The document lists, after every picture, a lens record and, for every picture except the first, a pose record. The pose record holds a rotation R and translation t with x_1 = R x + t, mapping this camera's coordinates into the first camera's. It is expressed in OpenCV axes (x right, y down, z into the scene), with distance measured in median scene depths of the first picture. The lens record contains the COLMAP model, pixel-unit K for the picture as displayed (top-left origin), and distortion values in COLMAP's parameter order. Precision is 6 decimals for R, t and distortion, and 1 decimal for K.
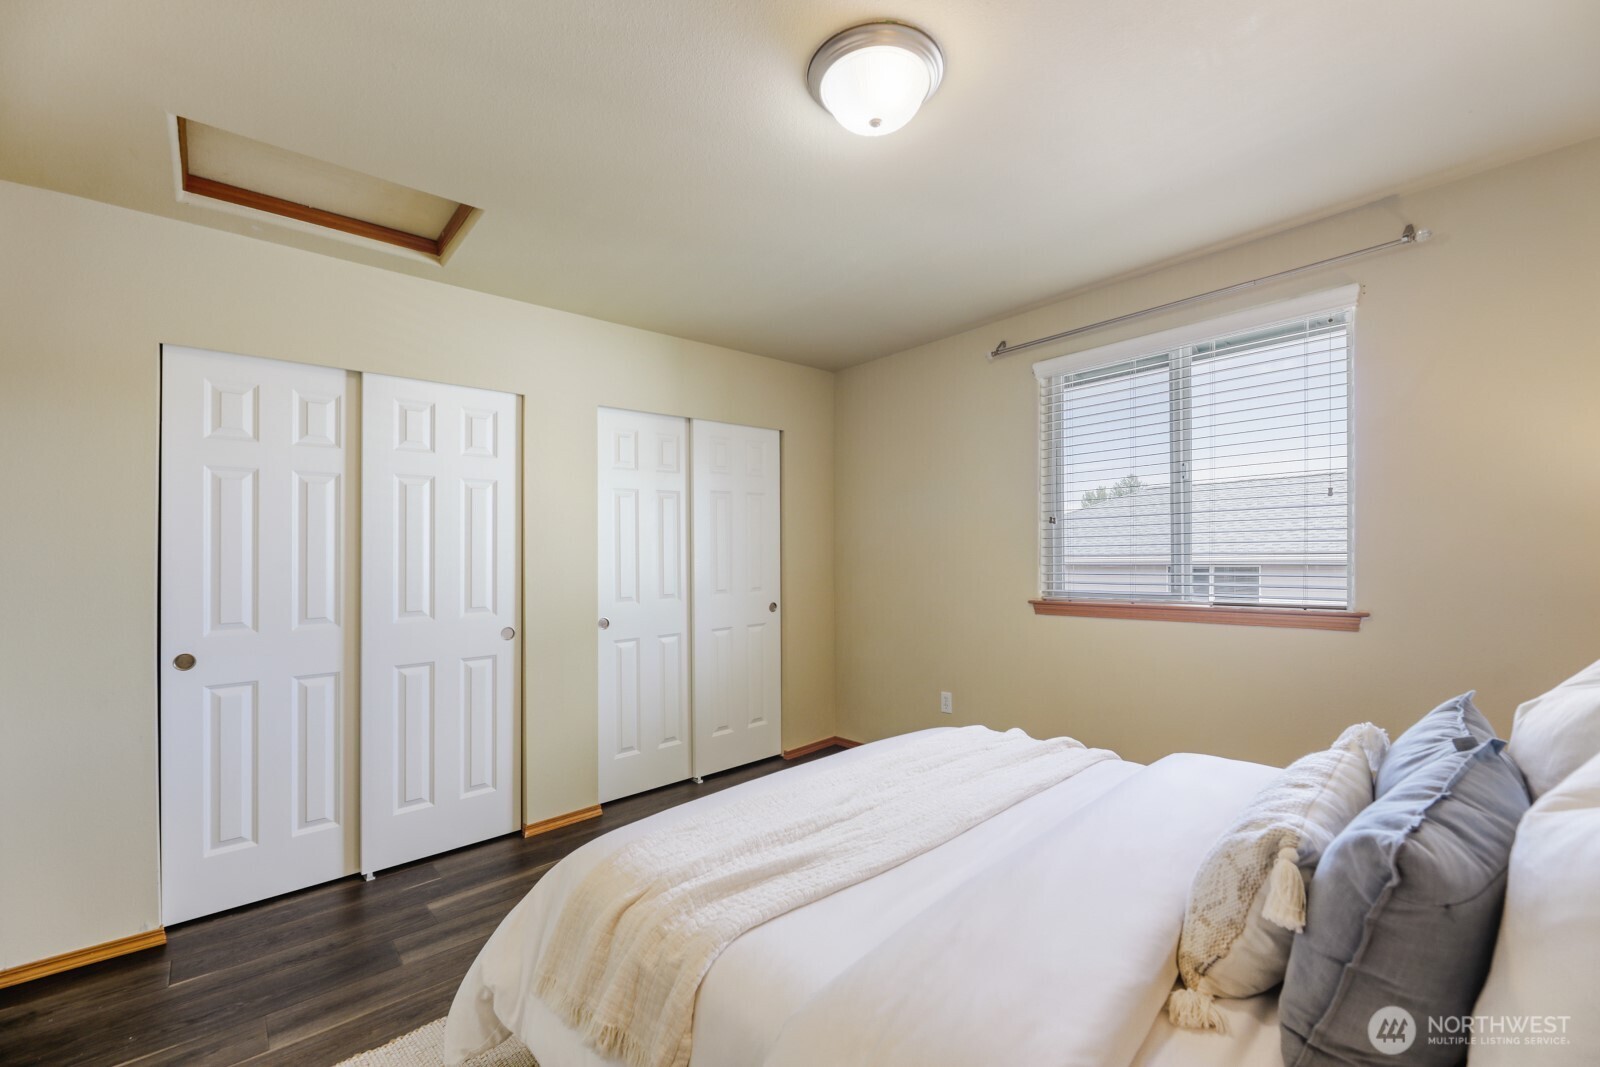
lens RADIAL K [[663.5, 0, 798.7], [0, 663.5, 544.4], [0, 0, 1]] dist [-0.000537, -0.000126]
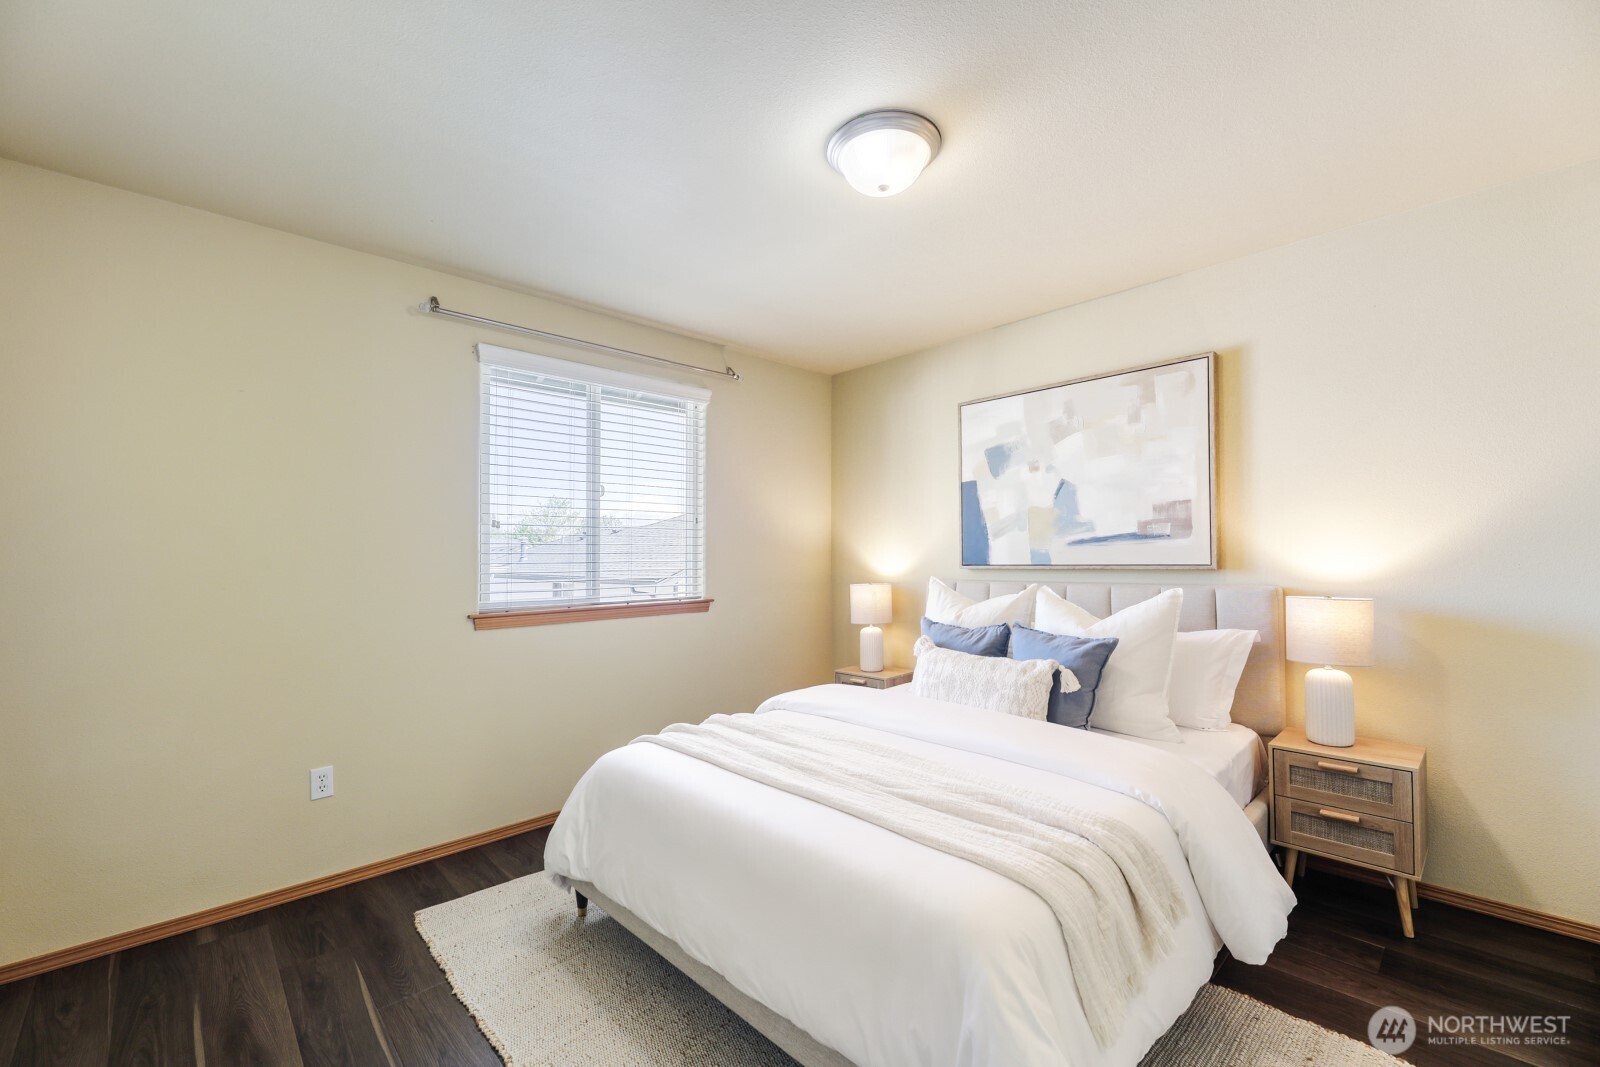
lens RADIAL K [[662.3, 0, 800.8], [0, 662.3, 559.6], [0, 0, 1]] dist [-0.000312, -0.000049]
pose [[-0.043409, 0.017468, 0.998905, -0.600656], [-0.003490, 0.999838, -0.017636, 0.029503], [-0.999051, -0.004252, -0.043341, 0.696481]]
